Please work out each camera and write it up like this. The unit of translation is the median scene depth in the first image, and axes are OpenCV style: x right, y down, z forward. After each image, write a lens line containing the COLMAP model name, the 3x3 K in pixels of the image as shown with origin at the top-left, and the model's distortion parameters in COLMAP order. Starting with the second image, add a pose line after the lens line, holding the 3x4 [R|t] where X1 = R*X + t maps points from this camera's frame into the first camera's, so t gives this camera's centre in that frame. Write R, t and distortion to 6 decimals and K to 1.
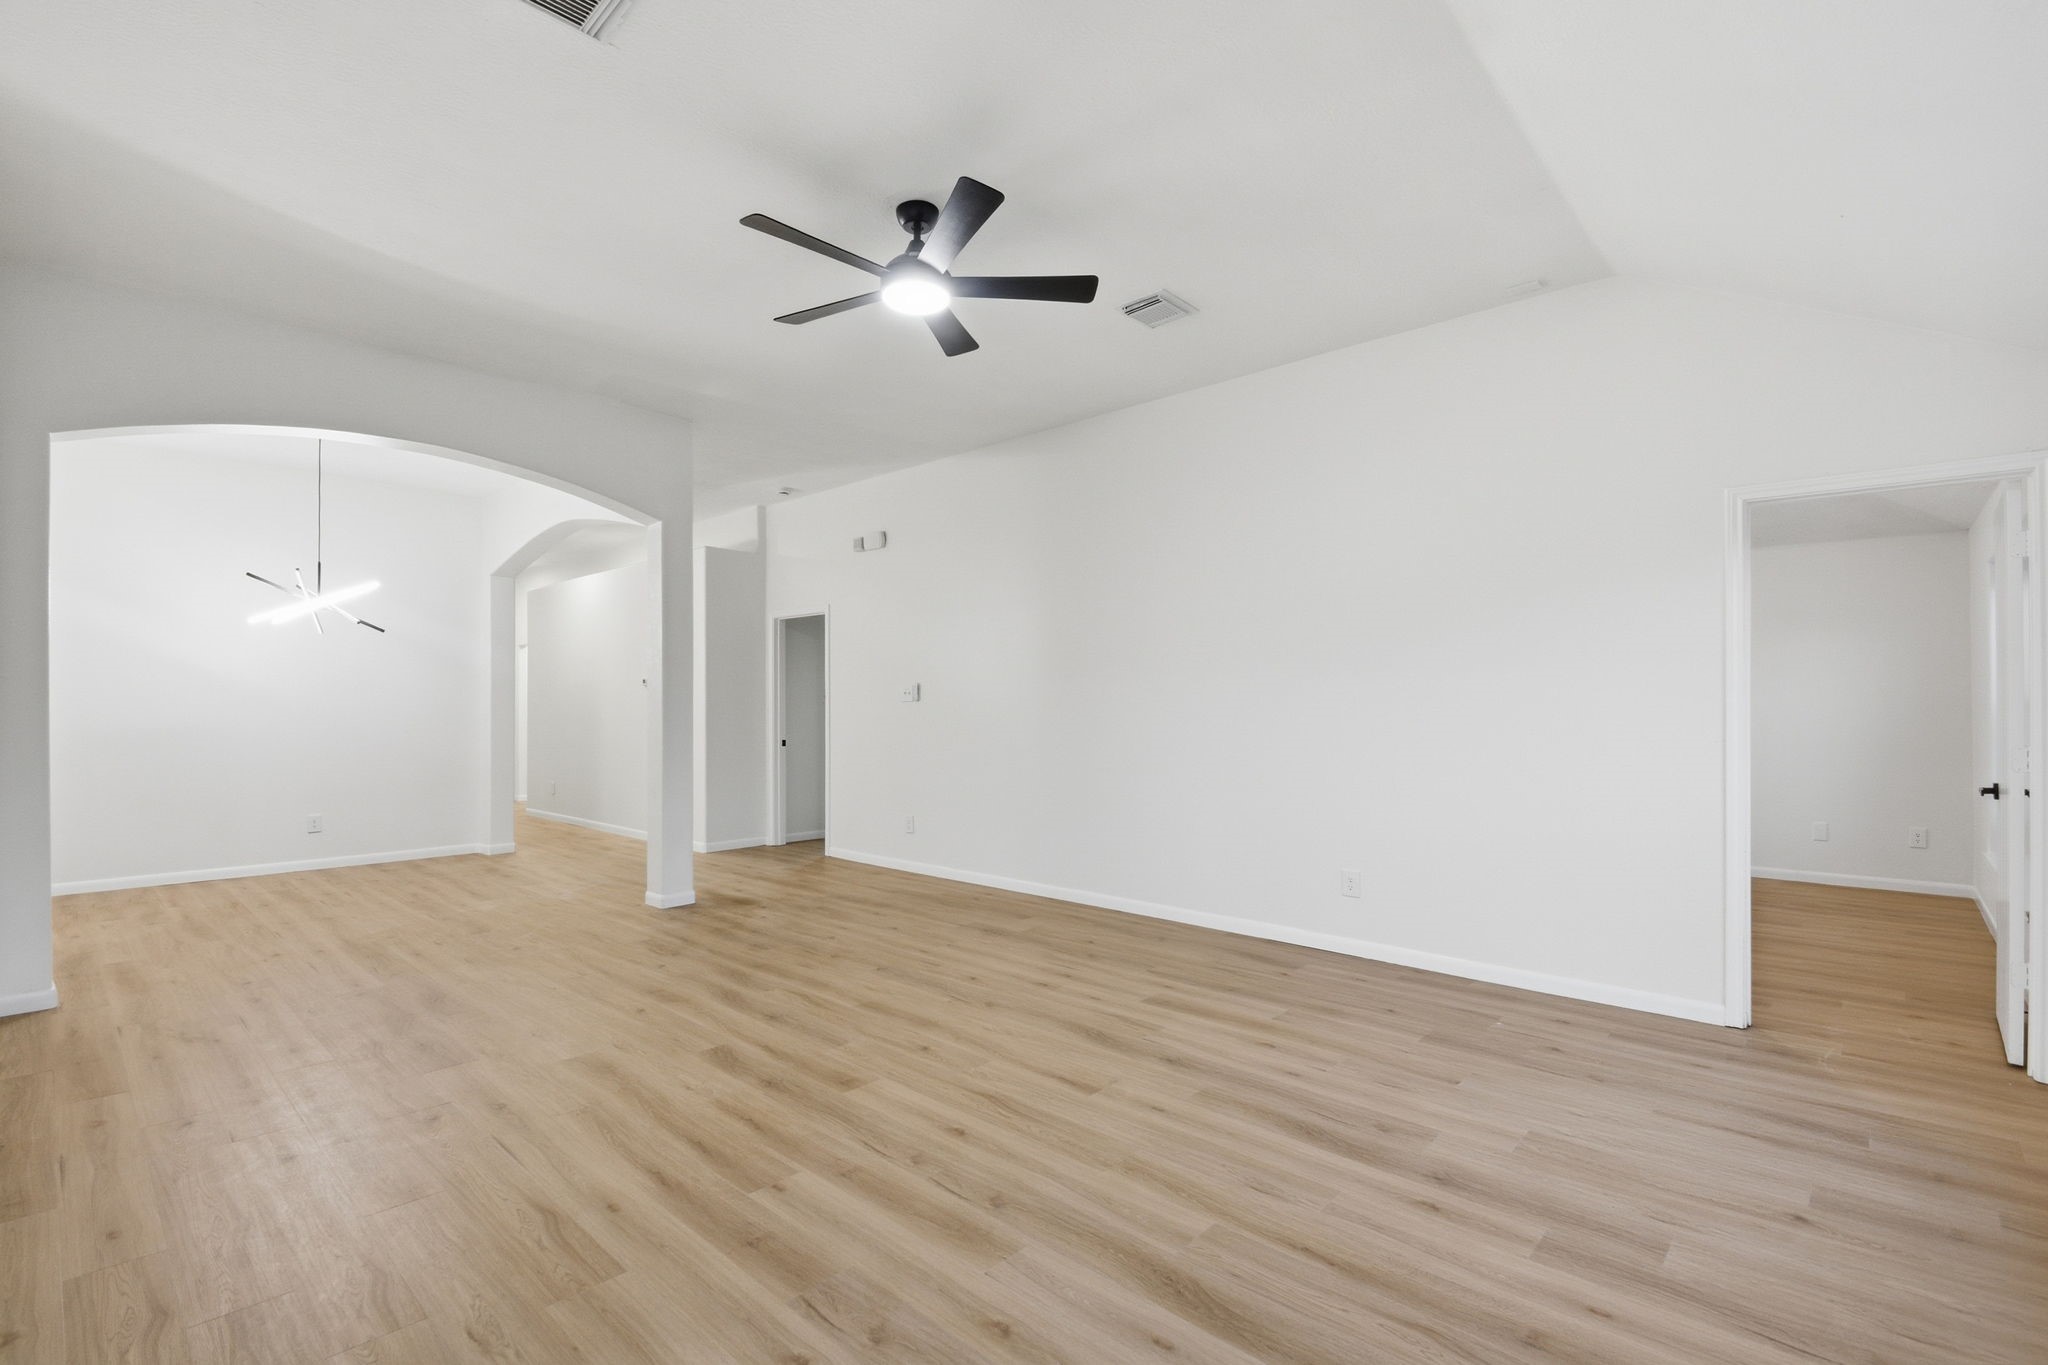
lens RADIAL K [[914.4, 0, 1029.8], [0, 914.4, 700.5], [0, 0, 1]] dist [0.003179, -0.012832]
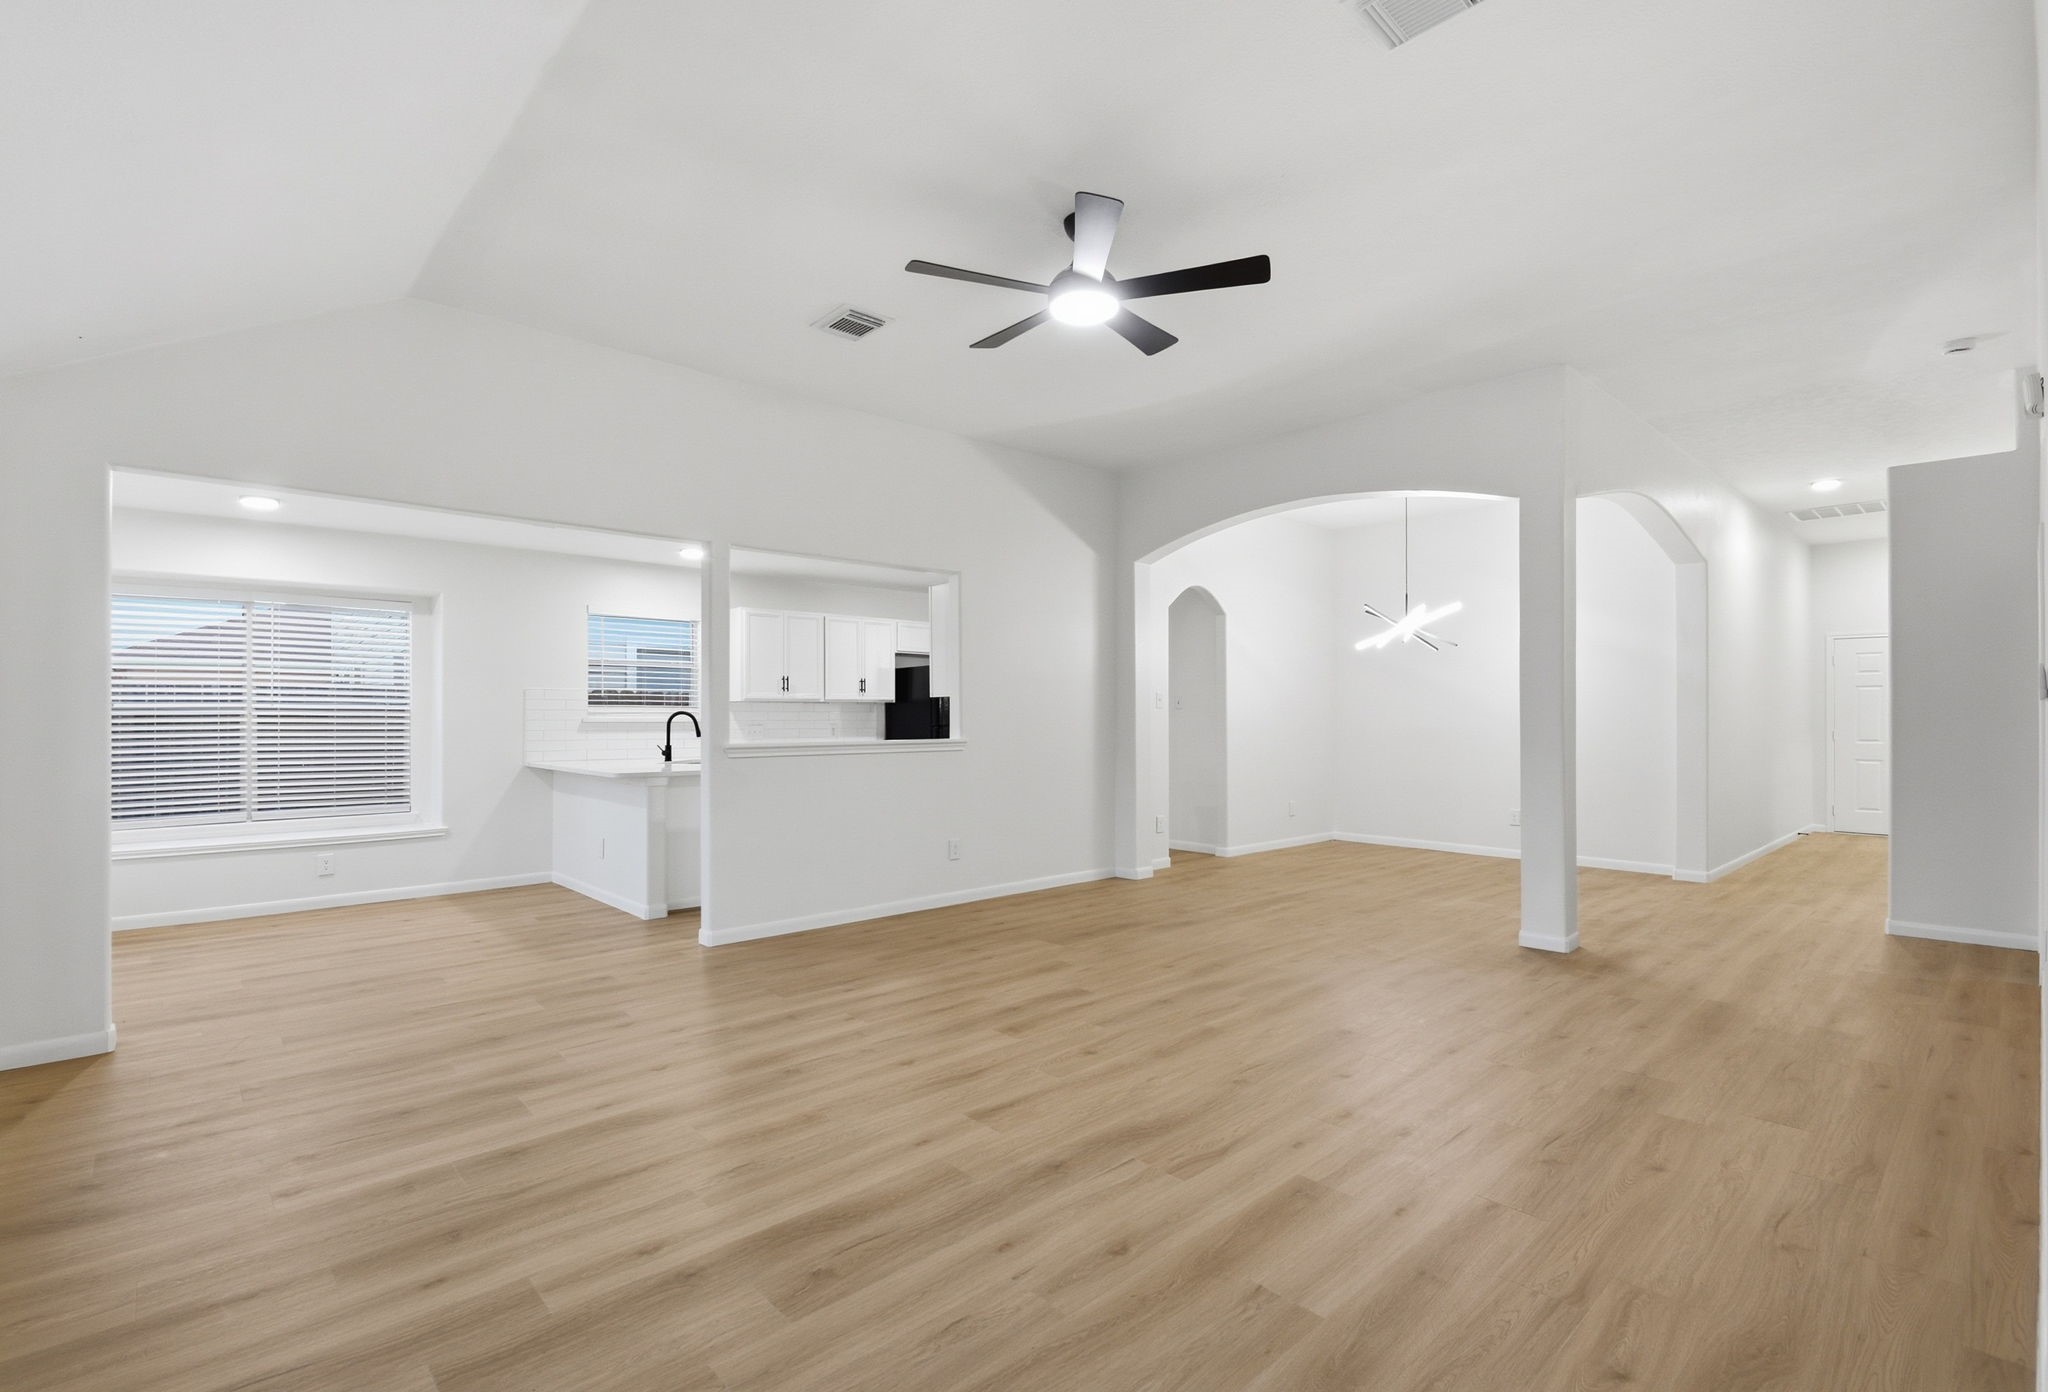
lens RADIAL K [[943.2, 0, 967.0], [0, 943.2, 703.3], [0, 0, 1]] dist [0.000297, -0.000338]
pose [[-0.112178, -0.009413, -0.993644, 0.877969], [0.006830, 0.999924, -0.010244, 0.006053], [0.993665, -0.007936, -0.112105, 0.924903]]
